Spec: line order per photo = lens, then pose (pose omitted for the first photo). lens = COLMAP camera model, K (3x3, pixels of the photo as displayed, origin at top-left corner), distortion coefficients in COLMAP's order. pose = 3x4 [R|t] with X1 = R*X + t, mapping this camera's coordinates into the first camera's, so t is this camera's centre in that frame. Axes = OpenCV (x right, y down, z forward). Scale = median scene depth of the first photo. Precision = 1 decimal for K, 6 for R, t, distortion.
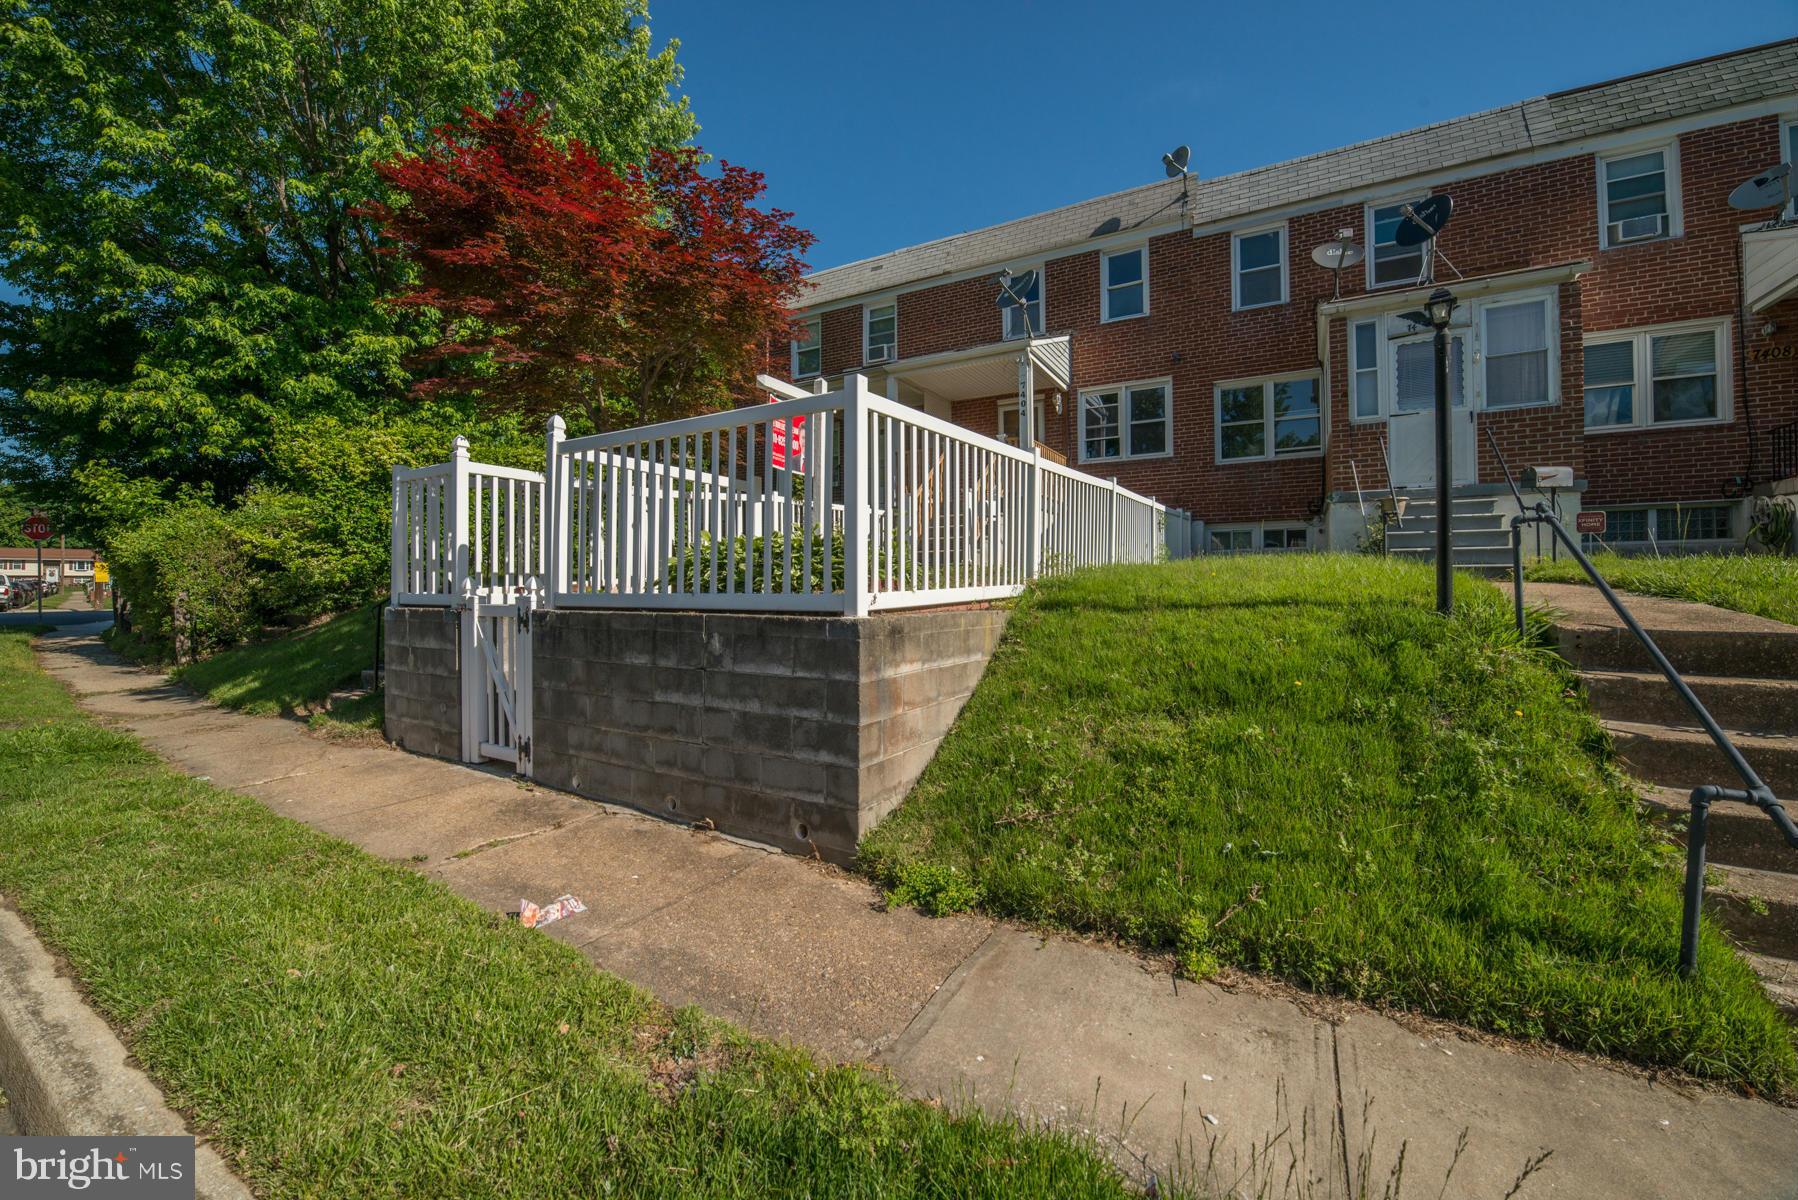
lens RADIAL K [[708.8, 0, 899.1], [0, 708.8, 582.0], [0, 0, 1]] dist [-0.044265, 0.017539]
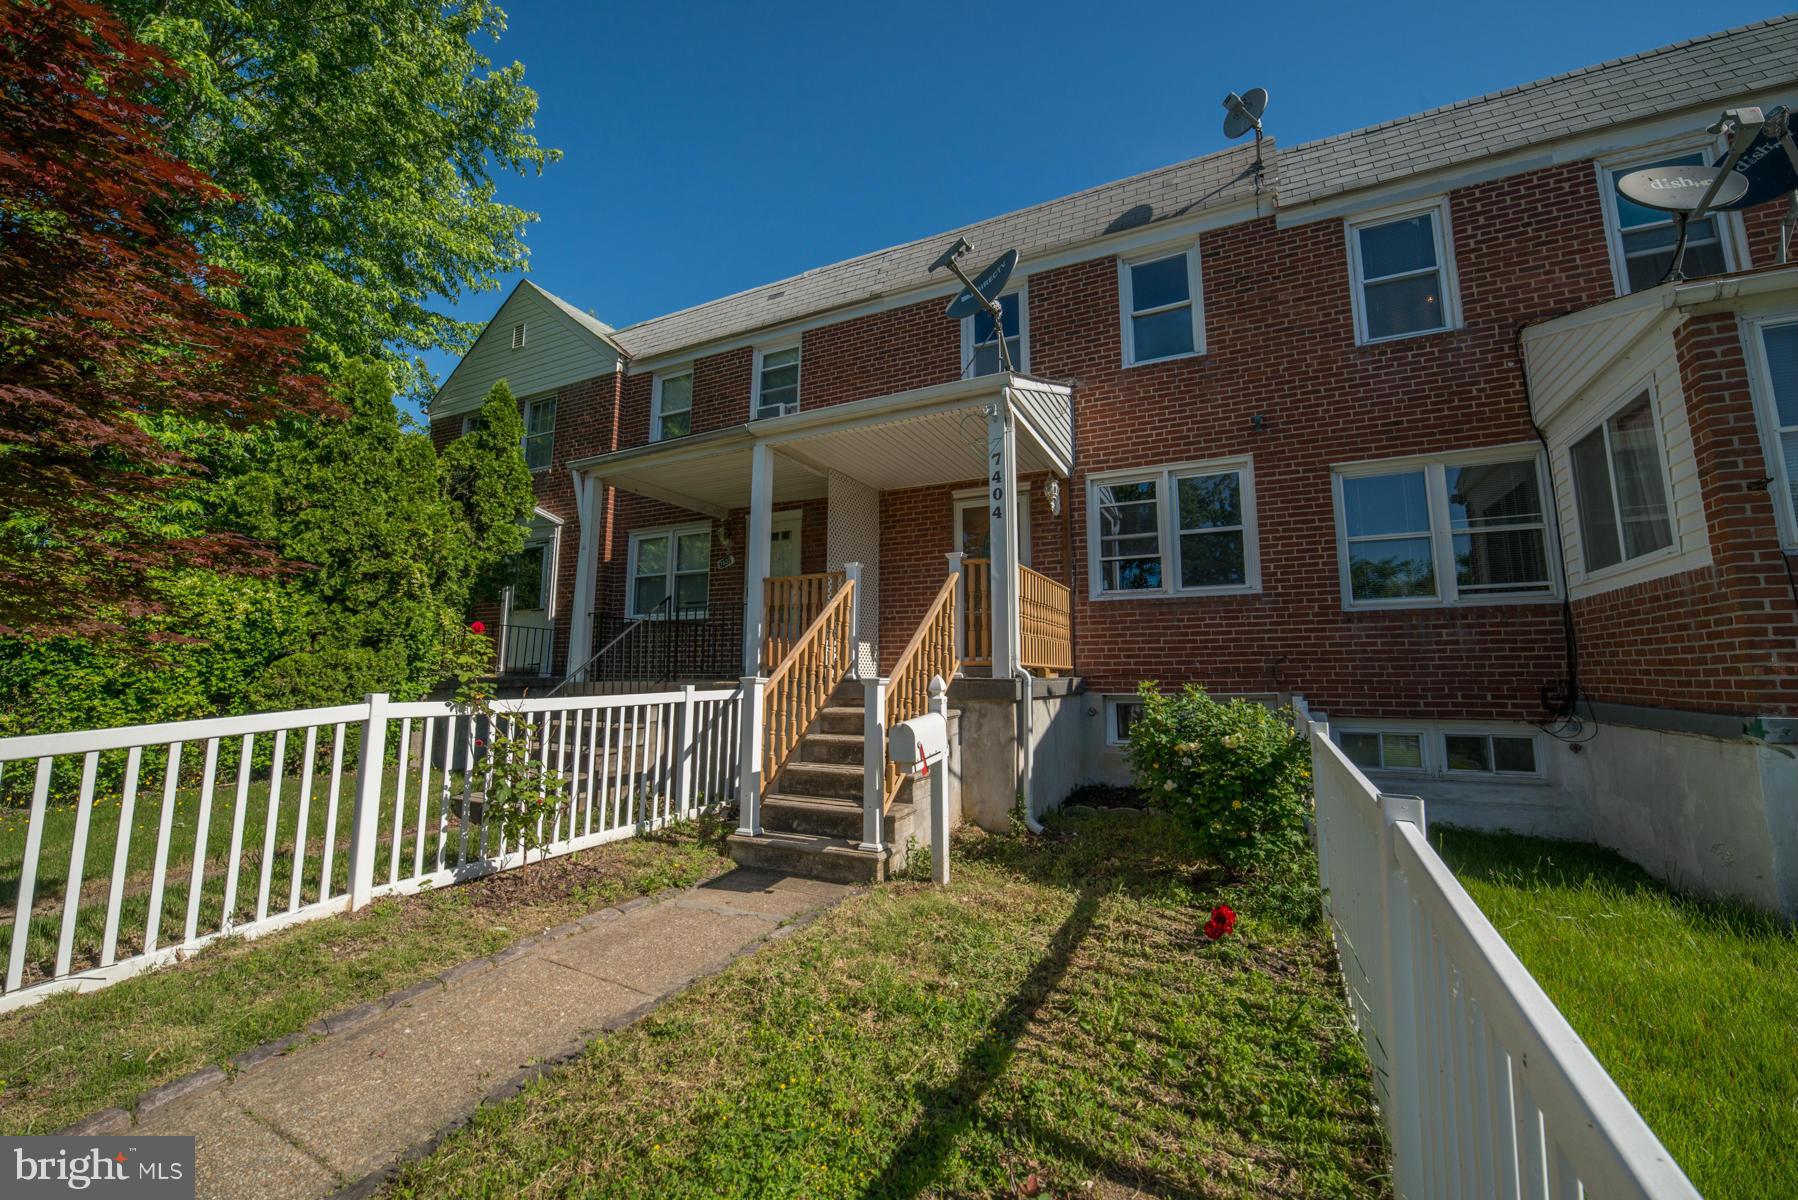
lens RADIAL K [[708.8, 0, 899.1], [0, 708.8, 582.0], [0, 0, 1]] dist [-0.044265, 0.017539]
pose [[0.998790, 0.016784, 0.046232, 0.072442], [-0.010532, 0.991155, -0.132292, -0.107545], [-0.048043, 0.131645, 0.990132, 0.447569]]
